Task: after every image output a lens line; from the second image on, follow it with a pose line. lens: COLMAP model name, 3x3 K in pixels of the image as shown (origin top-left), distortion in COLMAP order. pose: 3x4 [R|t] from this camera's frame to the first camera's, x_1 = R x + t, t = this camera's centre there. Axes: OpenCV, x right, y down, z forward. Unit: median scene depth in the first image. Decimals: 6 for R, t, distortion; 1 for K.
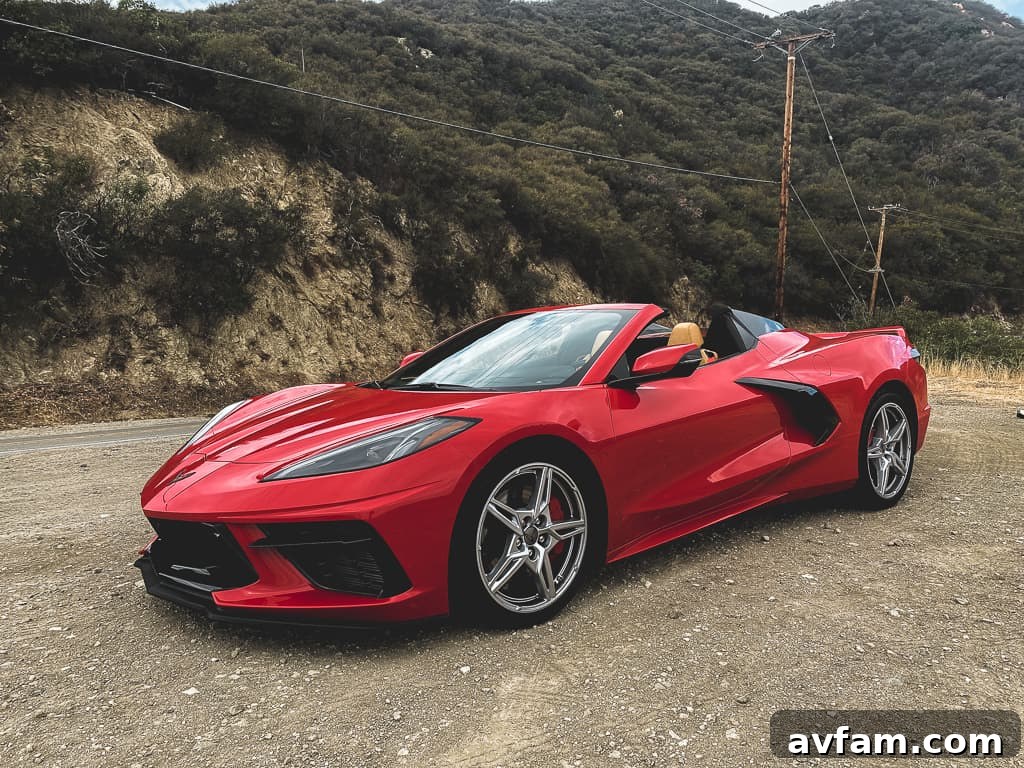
lens RADIAL K [[782.6, 0, 507.9], [0, 782.6, 383.3], [0, 0, 1]] dist [0.021922, -0.022987]
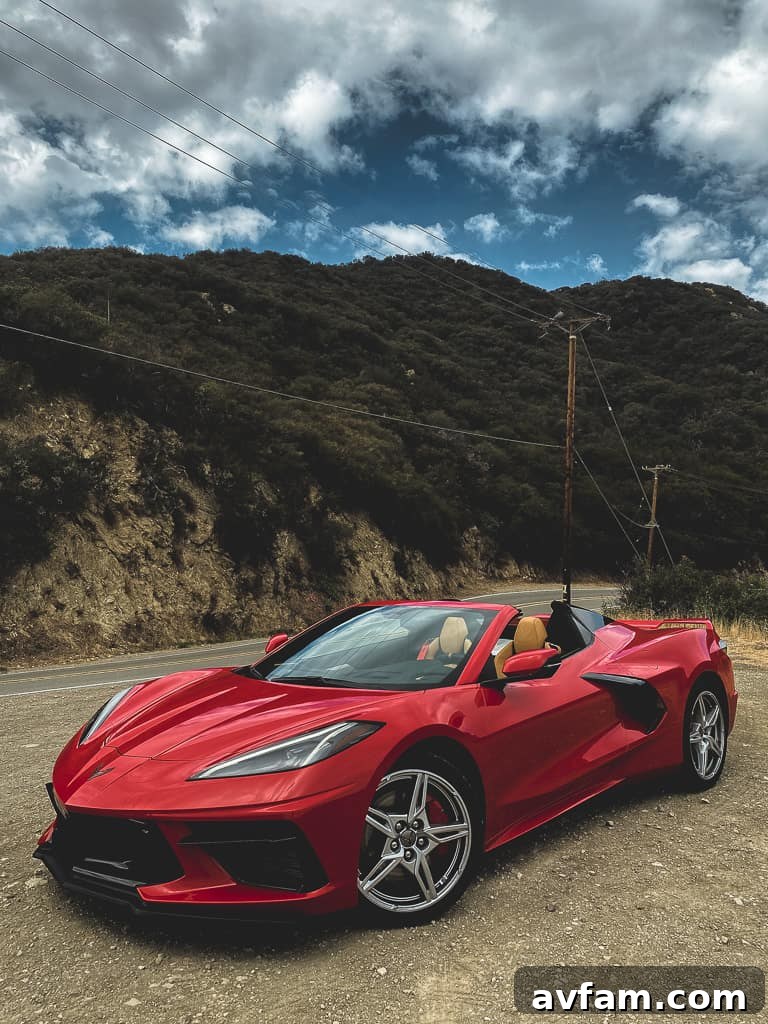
lens RADIAL K [[782.6, 0, 377.5], [0, 782.6, 506.0], [0, 0, 1]] dist [0.021922, -0.022987]
pose [[0.994526, 0.026149, 0.101165, -0.012119], [-0.010410, 0.988159, -0.153080, -0.007117], [-0.103970, 0.151189, 0.983022, -0.011718]]
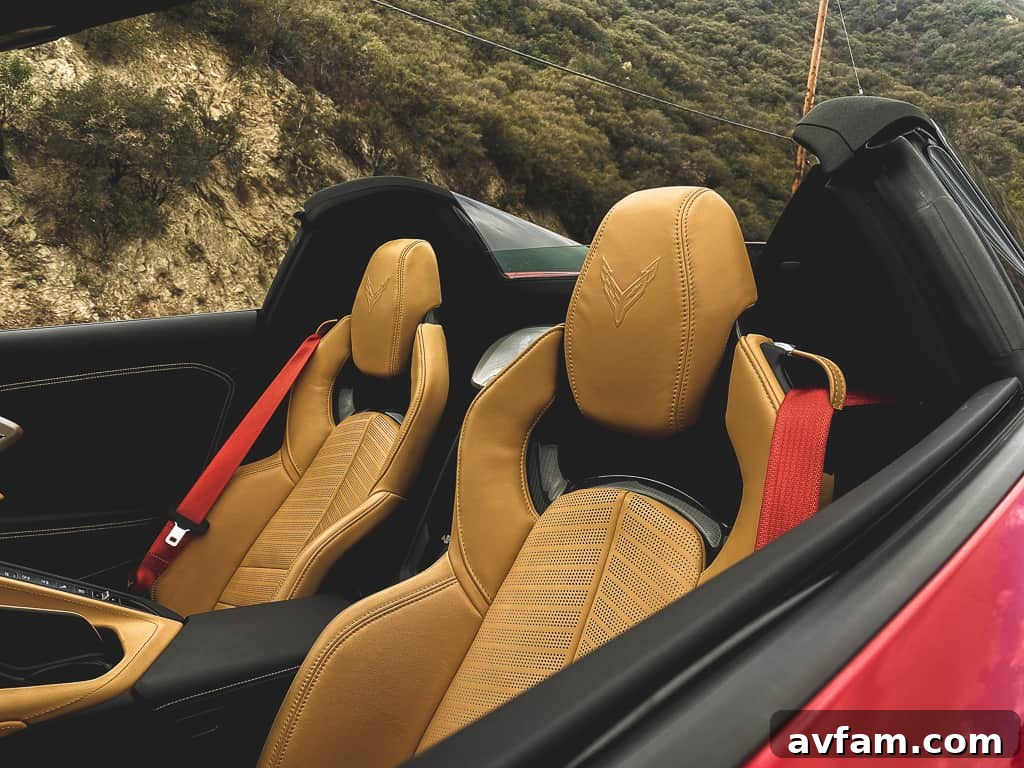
lens RADIAL K [[782.6, 0, 516.9], [0, 782.6, 383.0], [0, 0, 1]] dist [0.021922, -0.022987]
pose [[0.996813, 0.074109, 0.029536, 0.021417], [-0.075543, 0.995848, 0.050802, -0.004229], [-0.025649, -0.052871, 0.998272, 0.091625]]
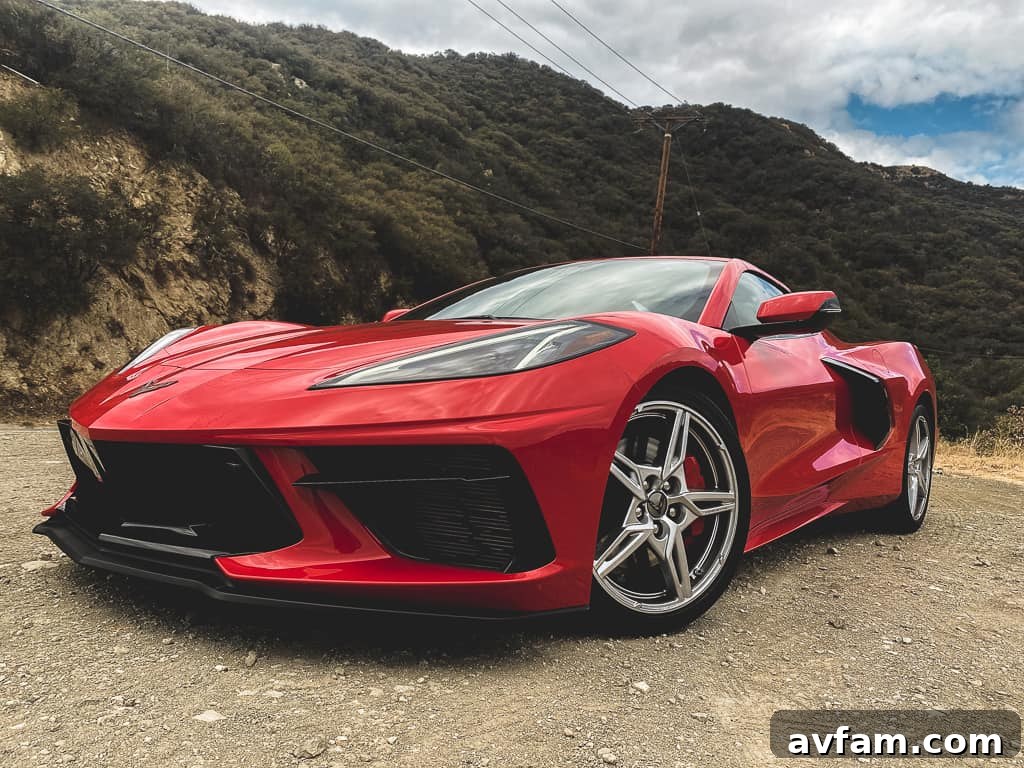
lens RADIAL K [[782.6, 0, 515.3], [0, 782.6, 381.5], [0, 0, 1]] dist [0.021922, -0.022987]
pose [[0.974502, 0.091348, 0.204943, -0.020022], [-0.076695, 0.993971, -0.078356, 0.011059], [-0.210866, 0.060640, 0.975632, 0.023889]]
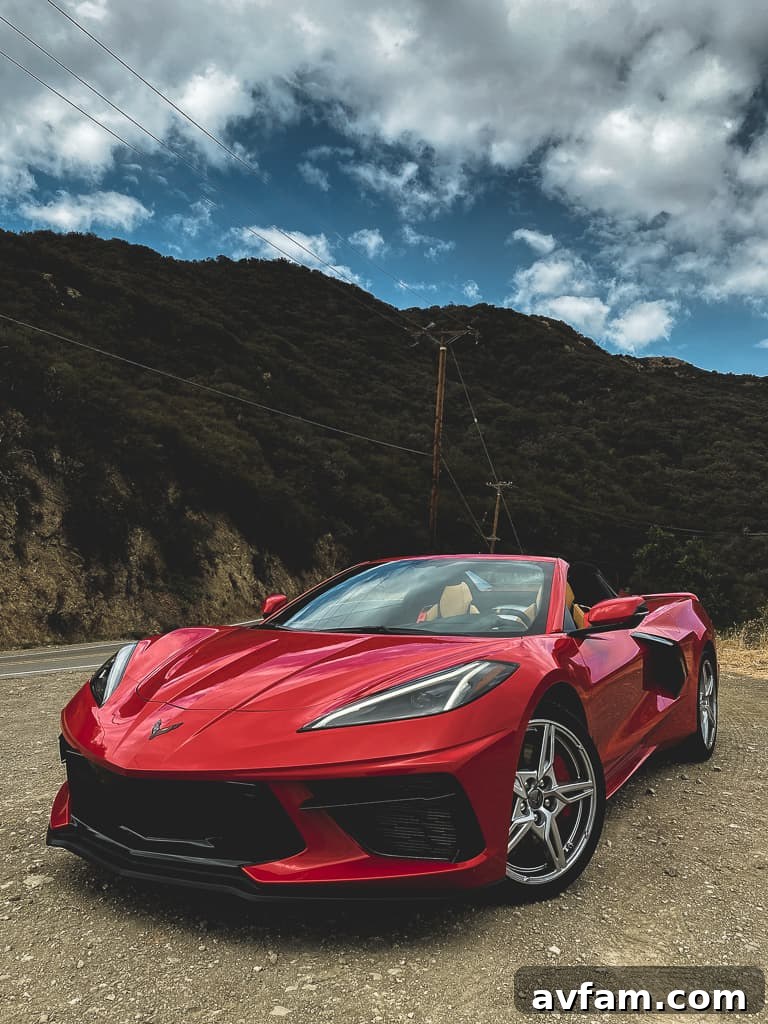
lens RADIAL K [[782.6, 0, 382.8], [0, 782.6, 509.7], [0, 0, 1]] dist [0.021922, -0.022987]
pose [[0.950218, 0.067747, 0.304133, -0.035872], [-0.017570, 0.986174, -0.164779, 0.000754], [-0.311091, 0.151232, 0.938270, 0.007763]]
